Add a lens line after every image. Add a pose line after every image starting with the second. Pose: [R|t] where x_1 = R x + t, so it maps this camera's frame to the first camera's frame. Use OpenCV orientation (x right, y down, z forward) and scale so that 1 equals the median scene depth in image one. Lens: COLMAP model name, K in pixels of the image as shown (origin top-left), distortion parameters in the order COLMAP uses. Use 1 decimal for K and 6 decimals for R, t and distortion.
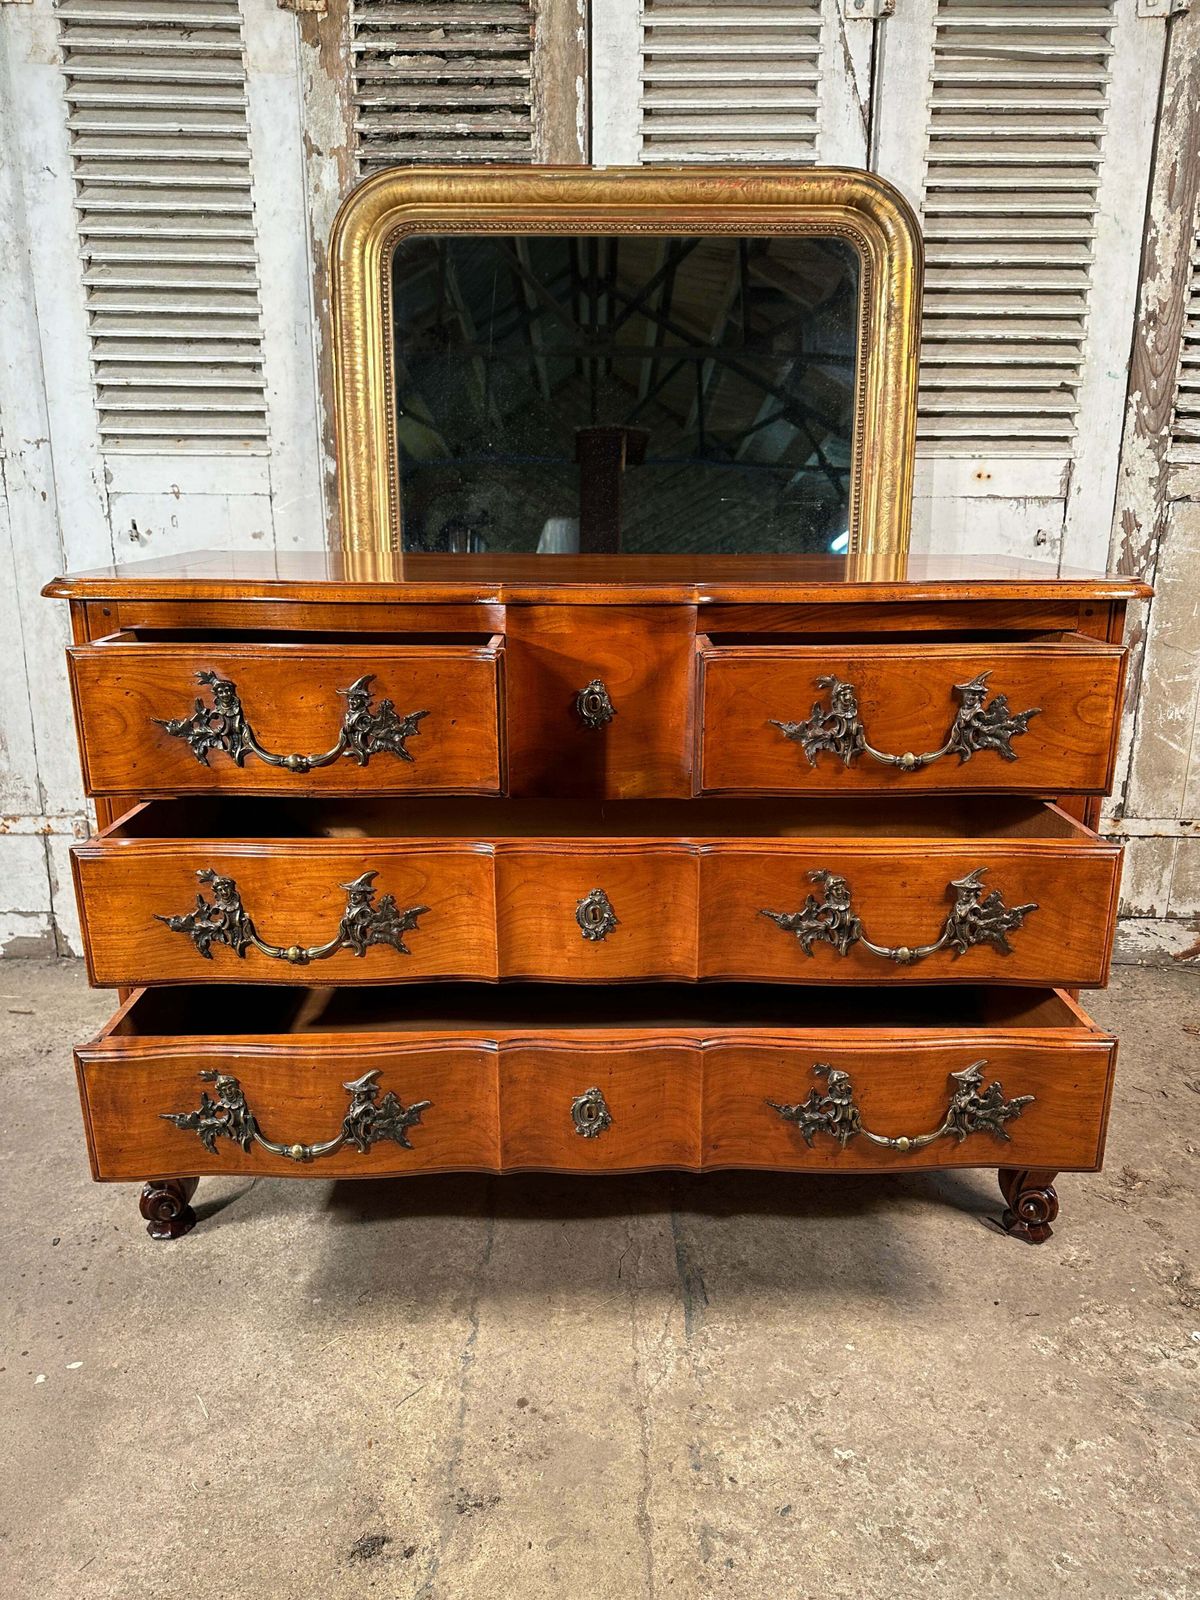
lens RADIAL K [[1127.9, 0, 614.6], [0, 1127.9, 805.1], [0, 0, 1]] dist [0.015969, -0.024729]
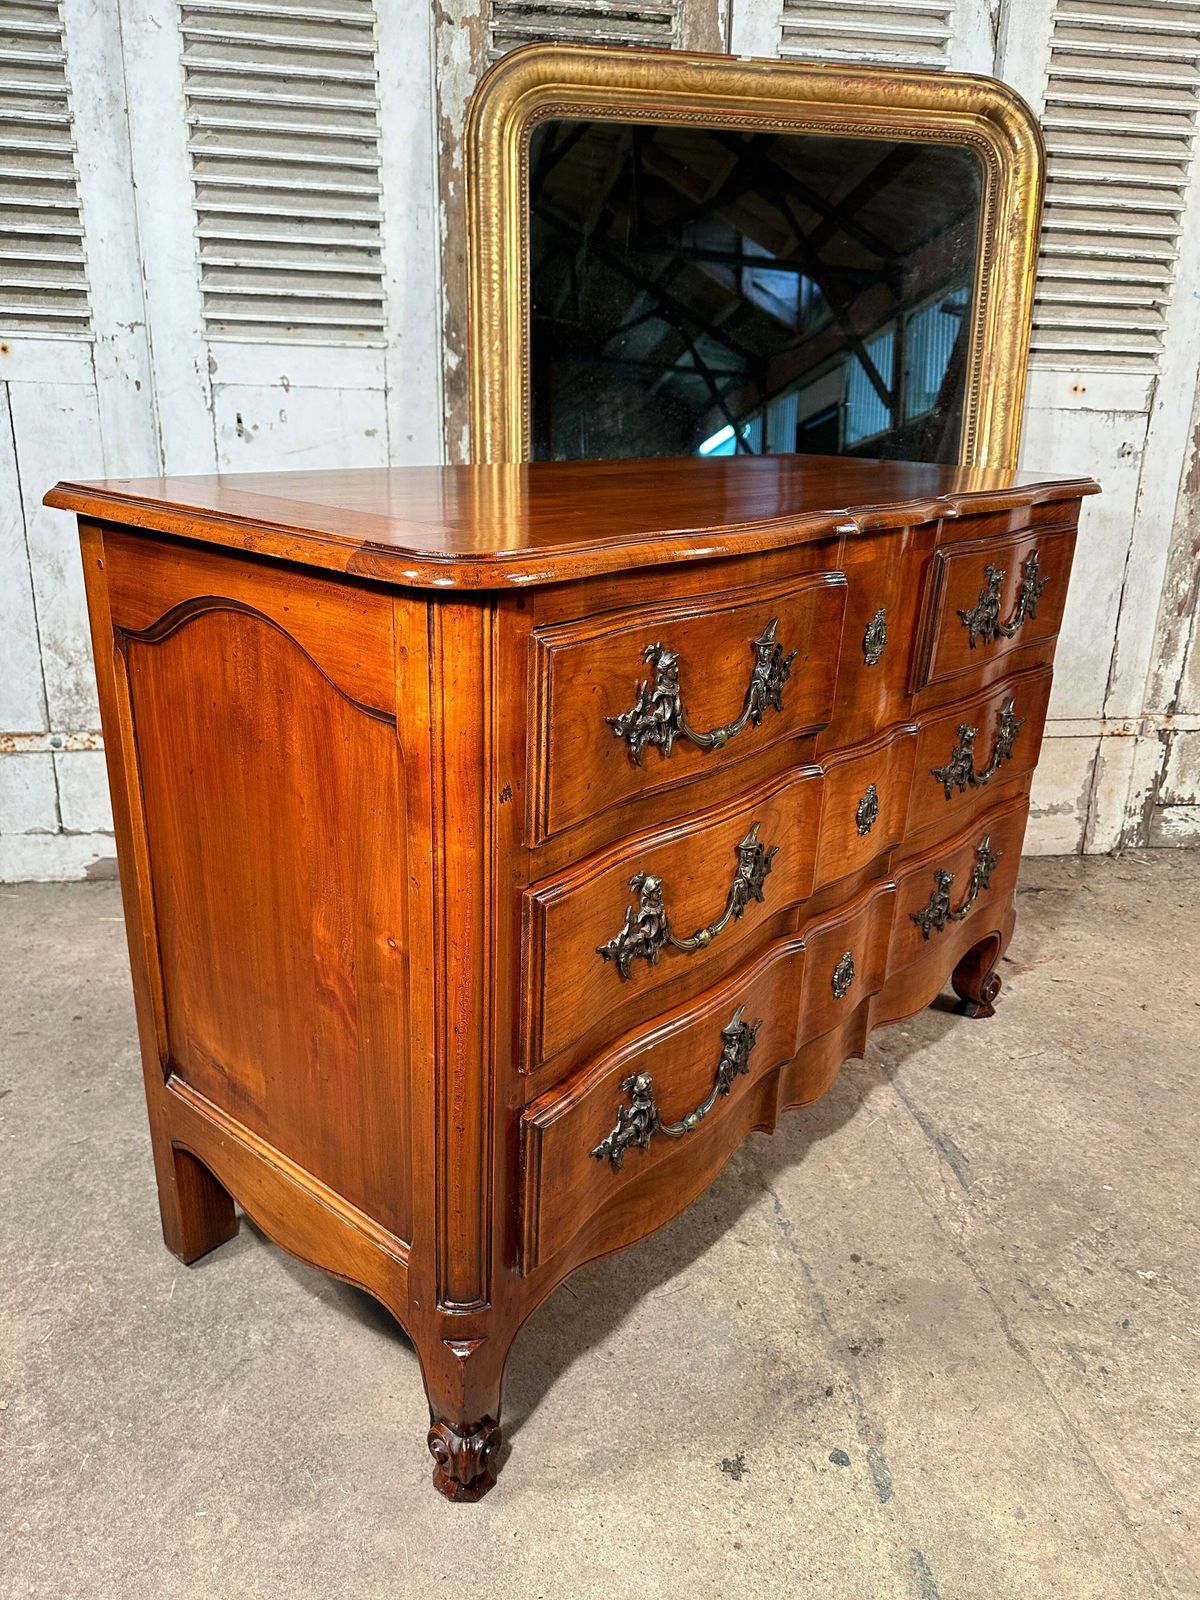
lens RADIAL K [[1132.2, 0, 613.9], [0, 1132.2, 802.9], [0, 0, 1]] dist [0.015971, -0.026525]
pose [[0.988698, -0.027565, 0.147367, -0.283826], [0.015903, 0.996689, 0.079737, 0.000961], [-0.149077, -0.076492, 0.985863, -0.004878]]
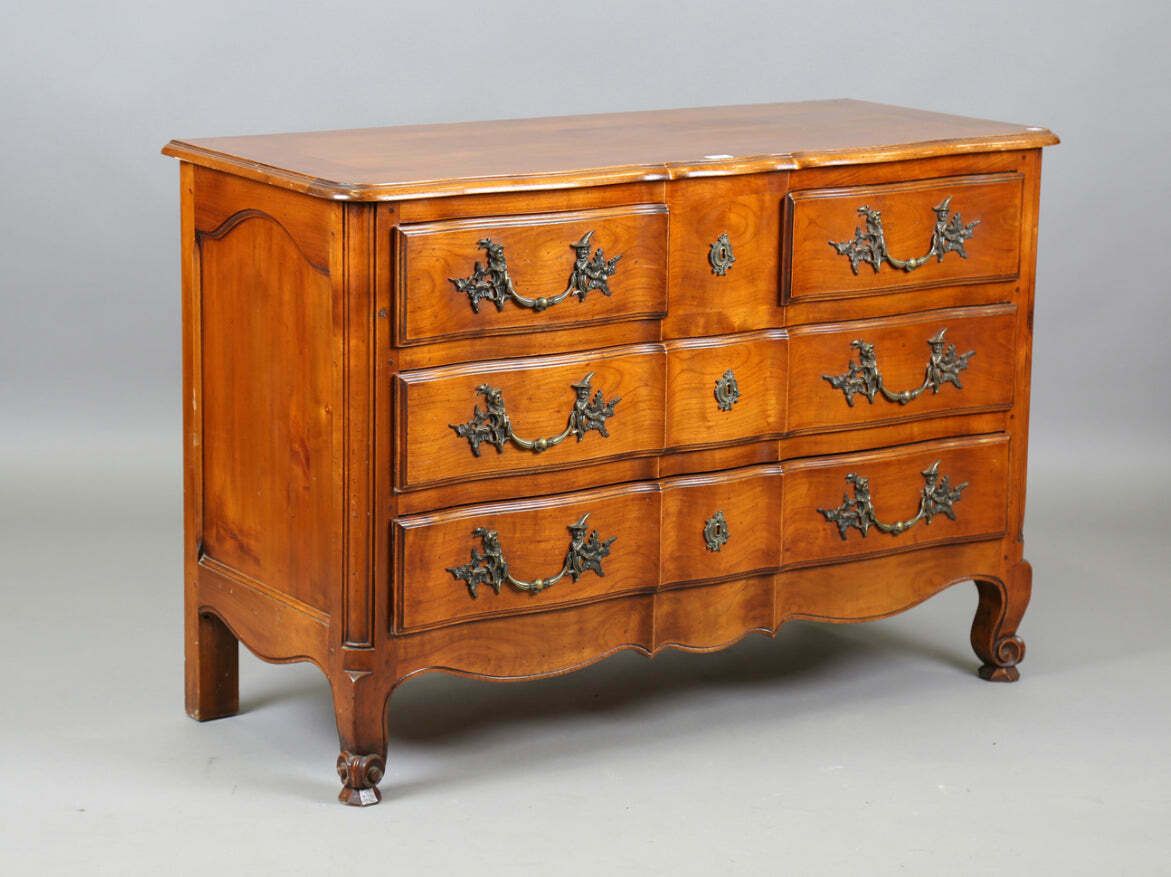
lens RADIAL K [[3207.0, 0, 585.4], [0, 3207.0, 439.0], [0, 0, 1]] dist [-0.002456, -0.183874]
pose [[0.989818, 0.031871, -0.138723, 0.170420], [-0.041719, 0.996767, -0.068672, 0.254399], [0.136086, 0.073760, 0.987947, -1.679170]]
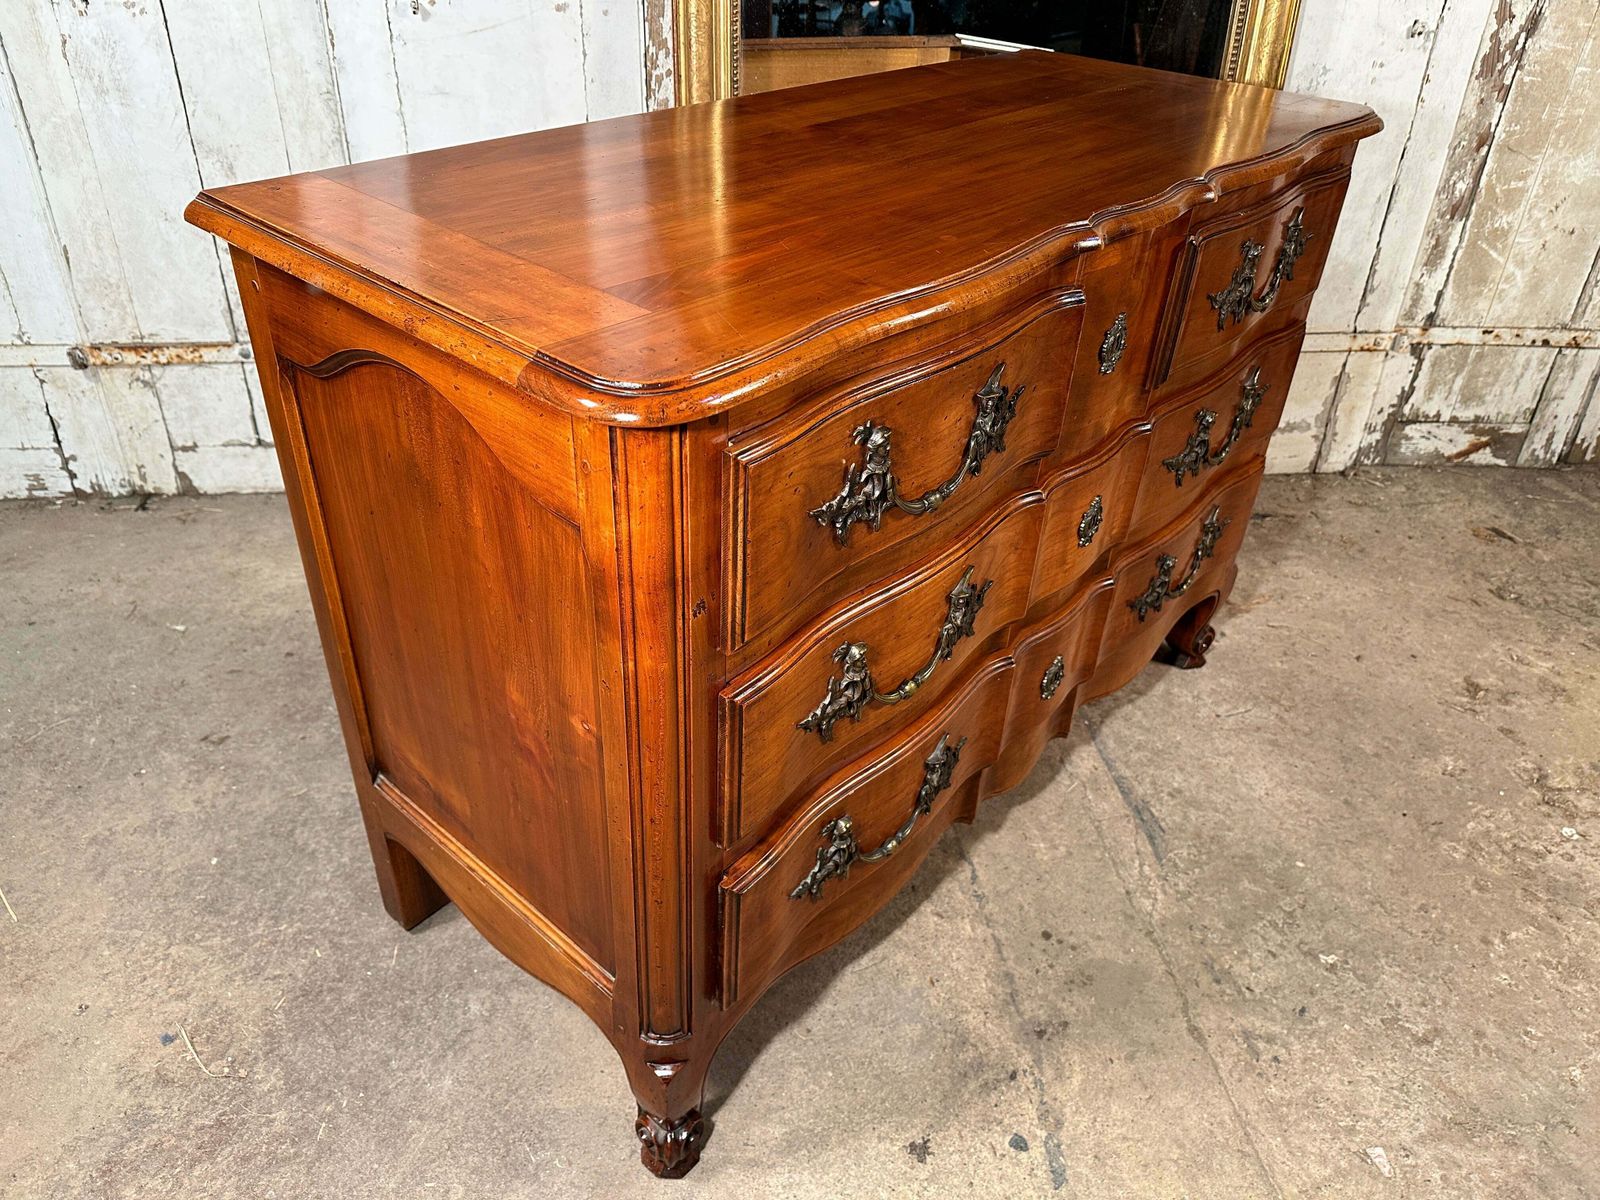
lens RADIAL K [[1133.4, 0, 807.0], [0, 1133.4, 584.0], [0, 0, 1]] dist [0.016377, -0.028827]
pose [[0.992223, -0.039943, 0.117891, -0.270975], [0.001763, 0.951529, 0.307553, -0.095655], [-0.124461, -0.304953, 0.944200, 0.040726]]
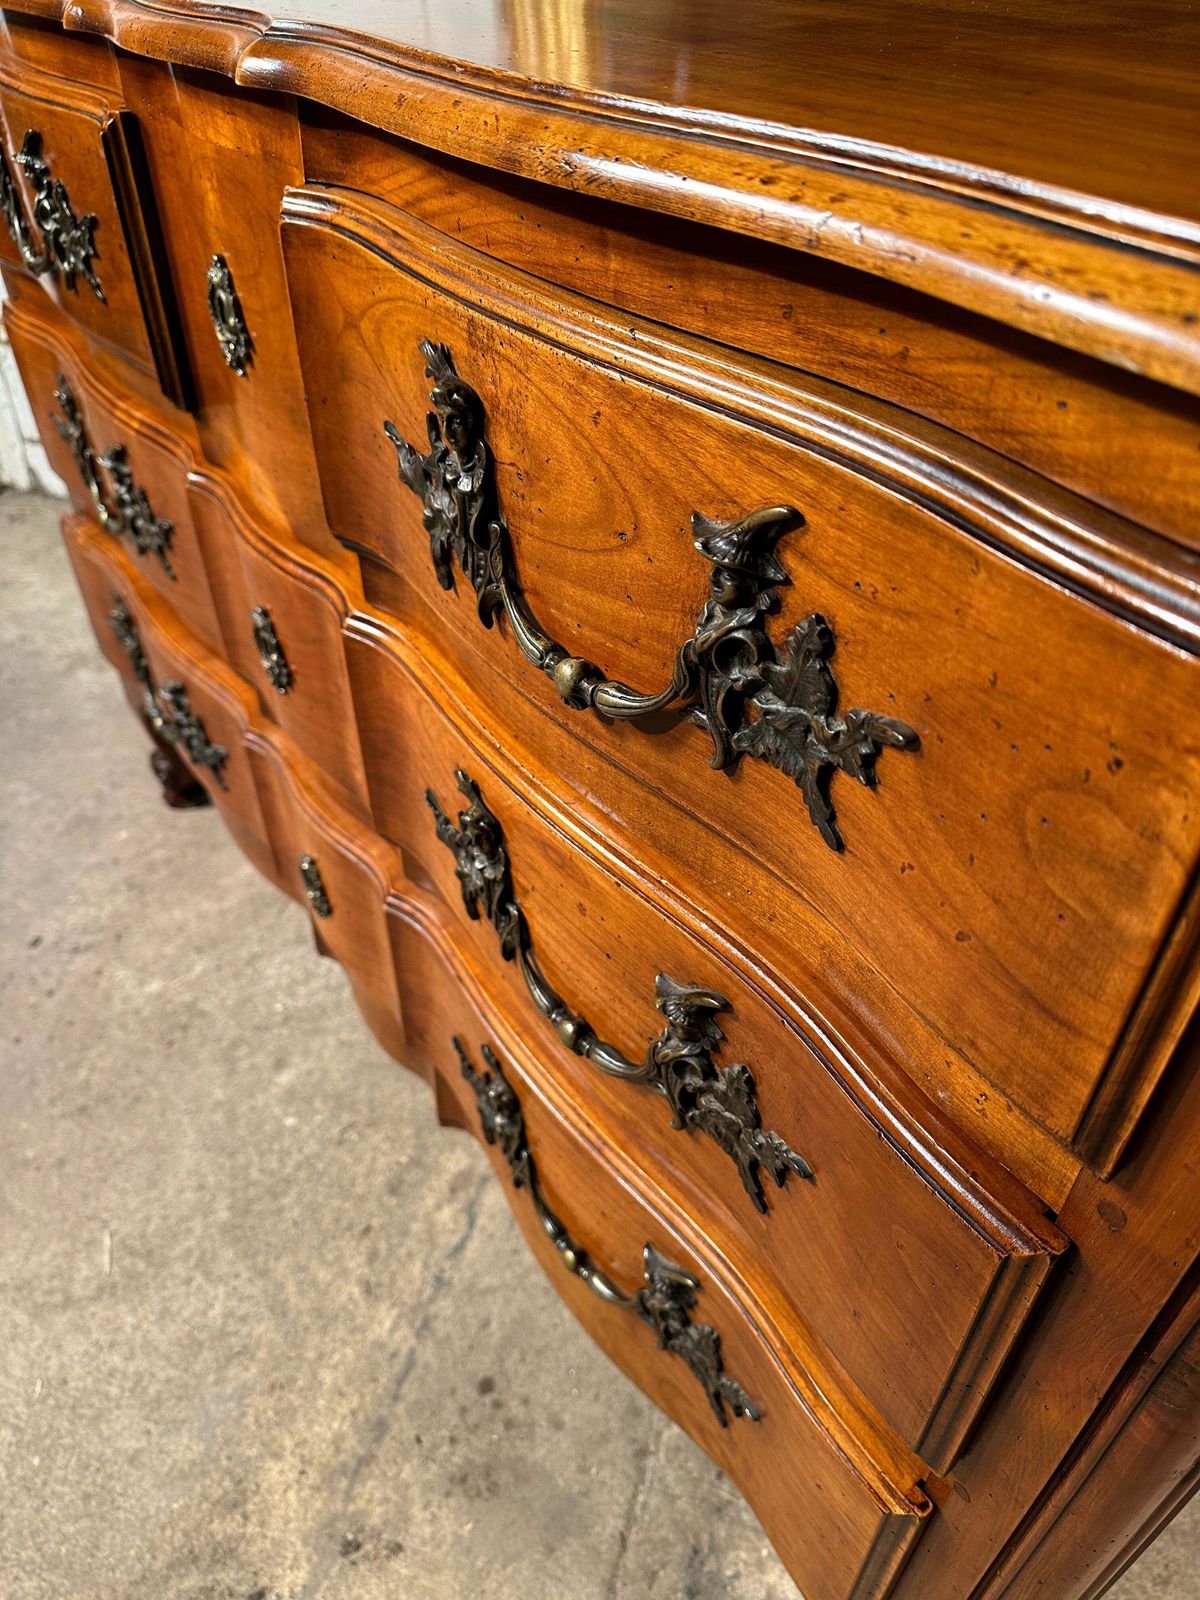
lens RADIAL K [[1145.6, 0, 613.6], [0, 1145.6, 802.3], [0, 0, 1]] dist [0.002485, -0.023982]
pose [[0.949938, 0.206120, -0.234804, 0.052490], [-0.094749, 0.906175, 0.412152, -0.060773], [0.297727, -0.369272, 0.880339, 0.328602]]
